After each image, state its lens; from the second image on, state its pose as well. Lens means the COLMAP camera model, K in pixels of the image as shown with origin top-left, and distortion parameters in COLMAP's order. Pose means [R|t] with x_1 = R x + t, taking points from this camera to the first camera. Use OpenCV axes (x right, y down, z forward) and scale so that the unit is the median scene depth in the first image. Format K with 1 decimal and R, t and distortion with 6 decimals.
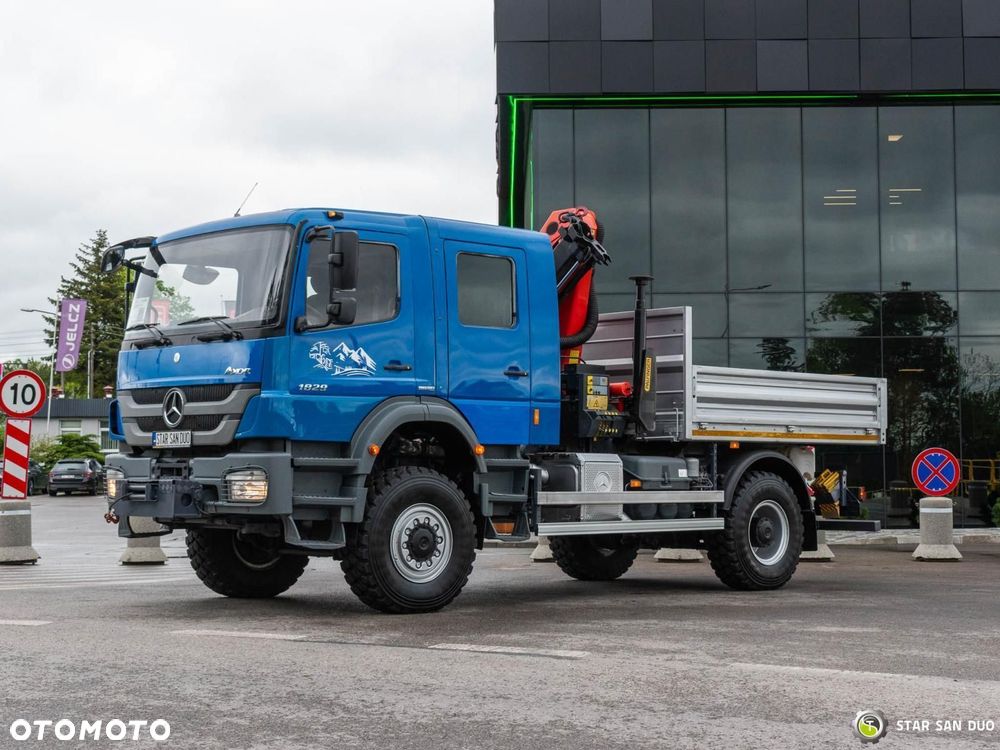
lens RADIAL K [[1899.9, 0, 476.2], [0, 1899.9, 376.9], [0, 0, 1]] dist [0.115127, 0.000000]
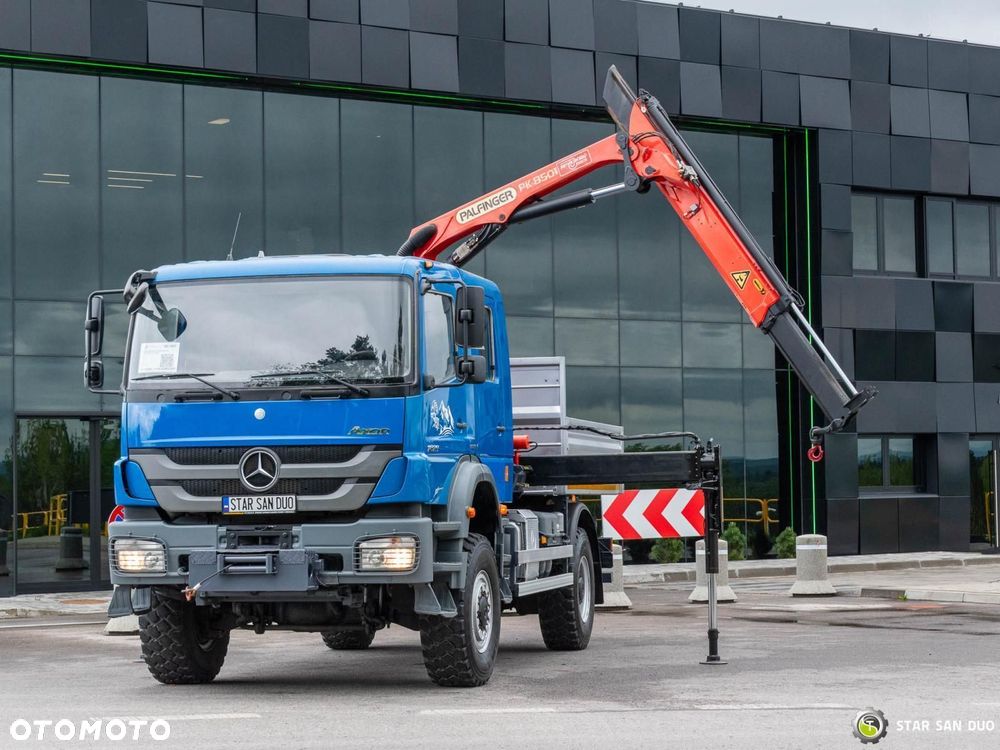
lens RADIAL K [[2686.8, 0, 463.3], [0, 2686.8, 384.5], [0, 0, 1]] dist [0.395922, 0.000000]
pose [[0.817737, 0.013187, 0.575441, -0.806917], [-0.018830, 0.999815, 0.003846, -0.030566], [-0.575284, -0.013981, 0.817835, -0.104198]]
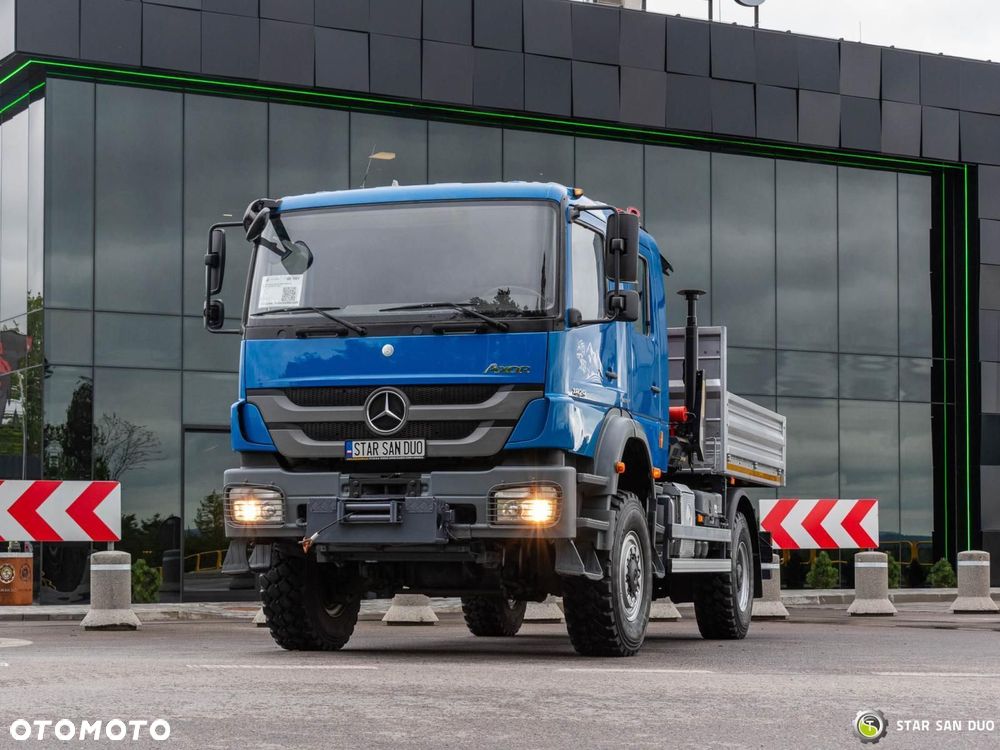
lens RADIAL K [[2350.5, 0, 454.1], [0, 2350.5, 434.0], [0, 0, 1]] dist [0.108766, 0.000000]
pose [[0.857440, 0.035360, 0.513368, -0.644642], [-0.032343, 0.999367, -0.014815, 0.039665], [-0.513567, -0.003901, 0.858040, 0.112530]]
